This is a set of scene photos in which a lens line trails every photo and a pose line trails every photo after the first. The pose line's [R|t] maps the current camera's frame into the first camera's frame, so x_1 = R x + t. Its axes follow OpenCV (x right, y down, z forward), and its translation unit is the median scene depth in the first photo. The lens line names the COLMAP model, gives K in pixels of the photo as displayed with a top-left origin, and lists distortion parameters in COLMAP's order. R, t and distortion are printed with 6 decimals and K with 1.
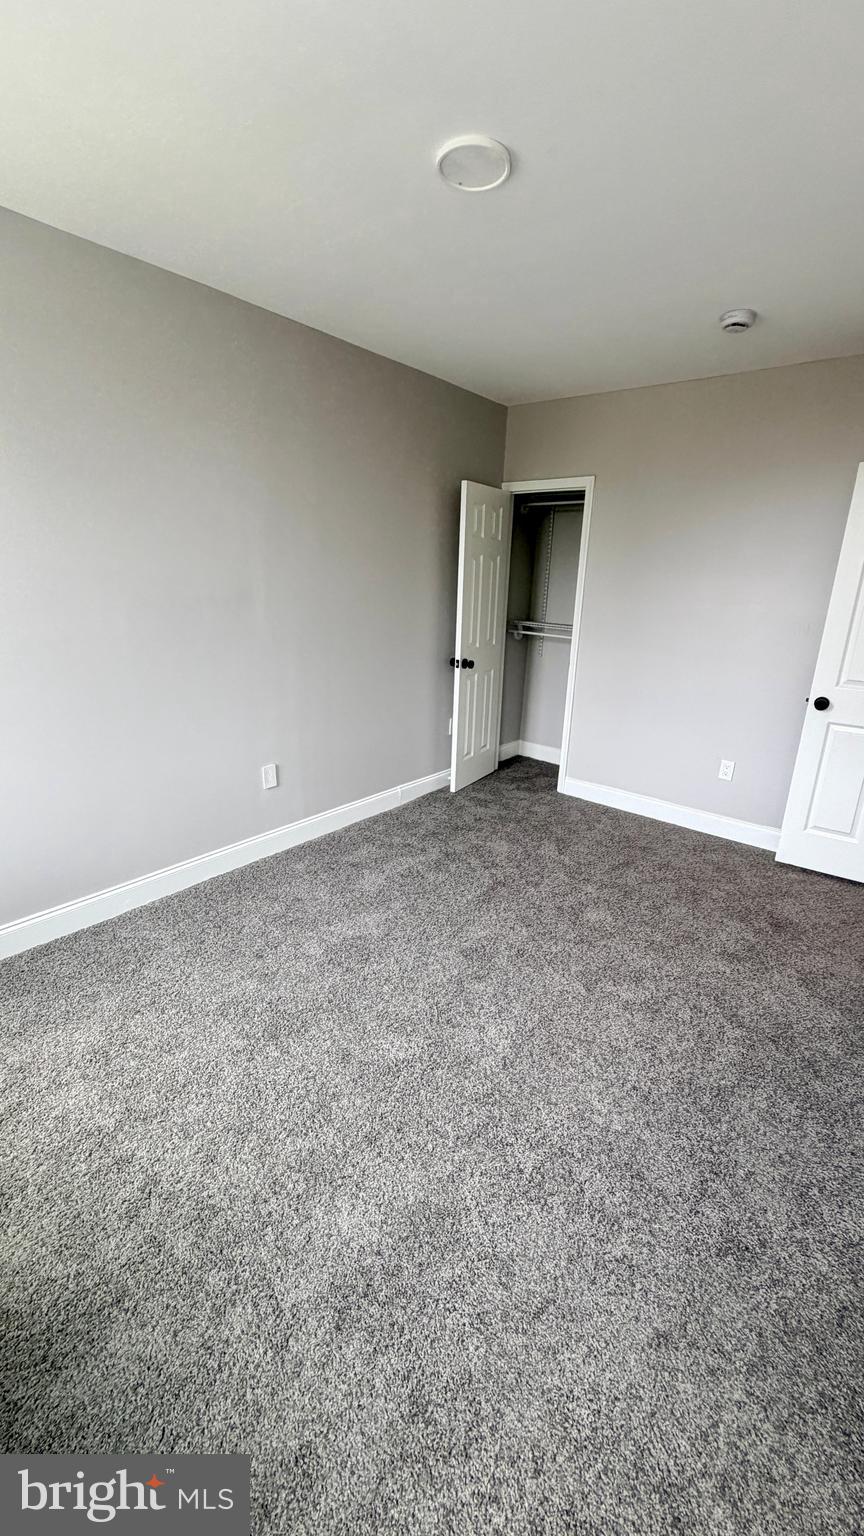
lens RADIAL K [[615.4, 0, 432.0], [0, 615.4, 768.0], [0, 0, 1]] dist [-0.000385, -0.000056]
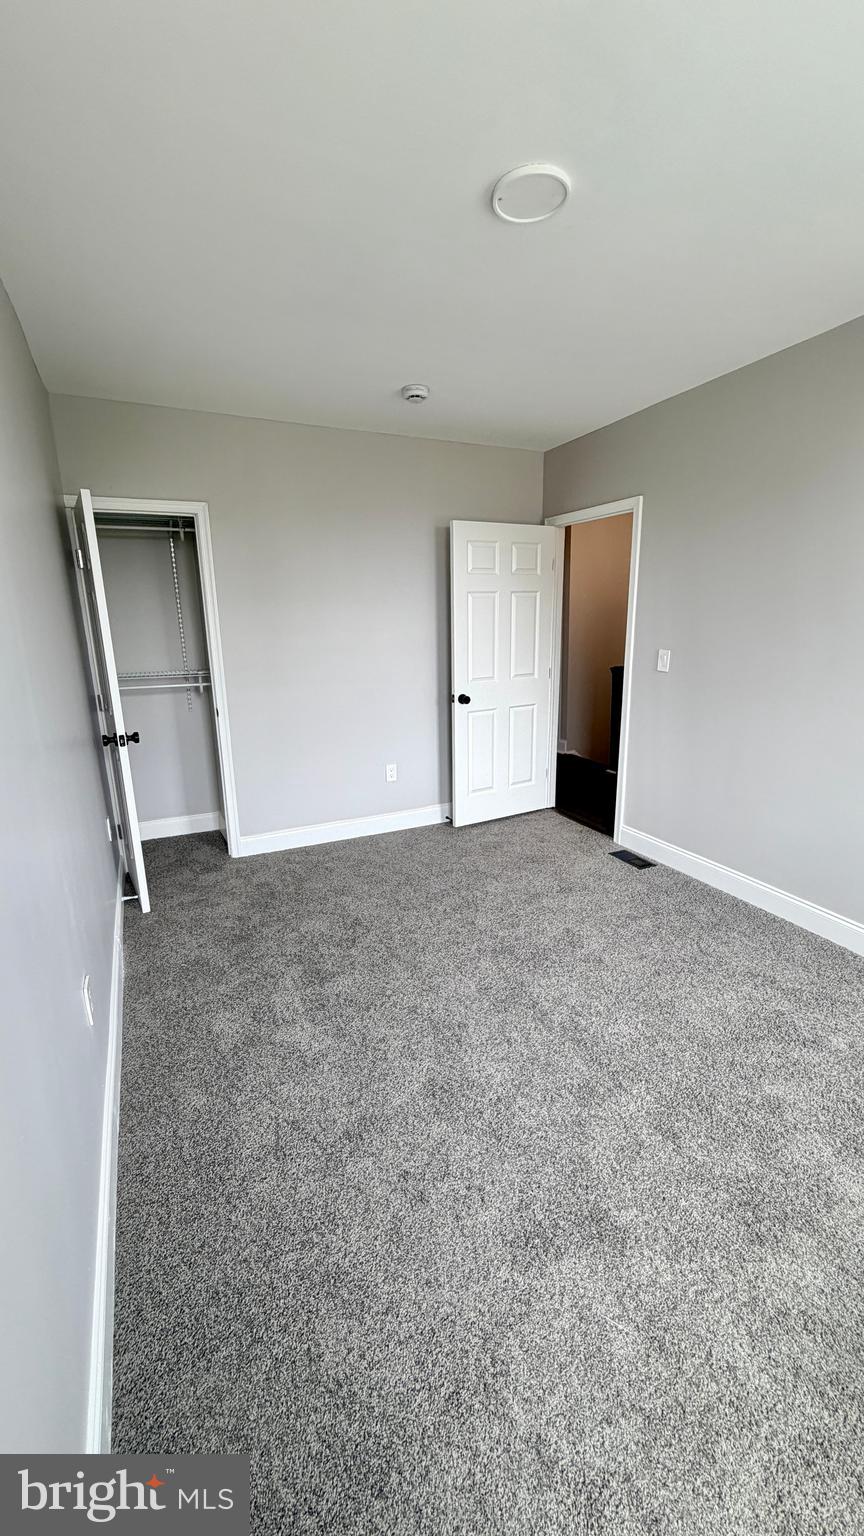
lens RADIAL K [[615.4, 0, 432.0], [0, 615.4, 768.0], [0, 0, 1]] dist [-0.000385, -0.000056]
pose [[0.429946, -0.266520, 0.862620, -0.448919], [0.305779, 0.941957, 0.138626, -0.132816], [-0.849497, 0.204169, 0.486487, 0.358274]]
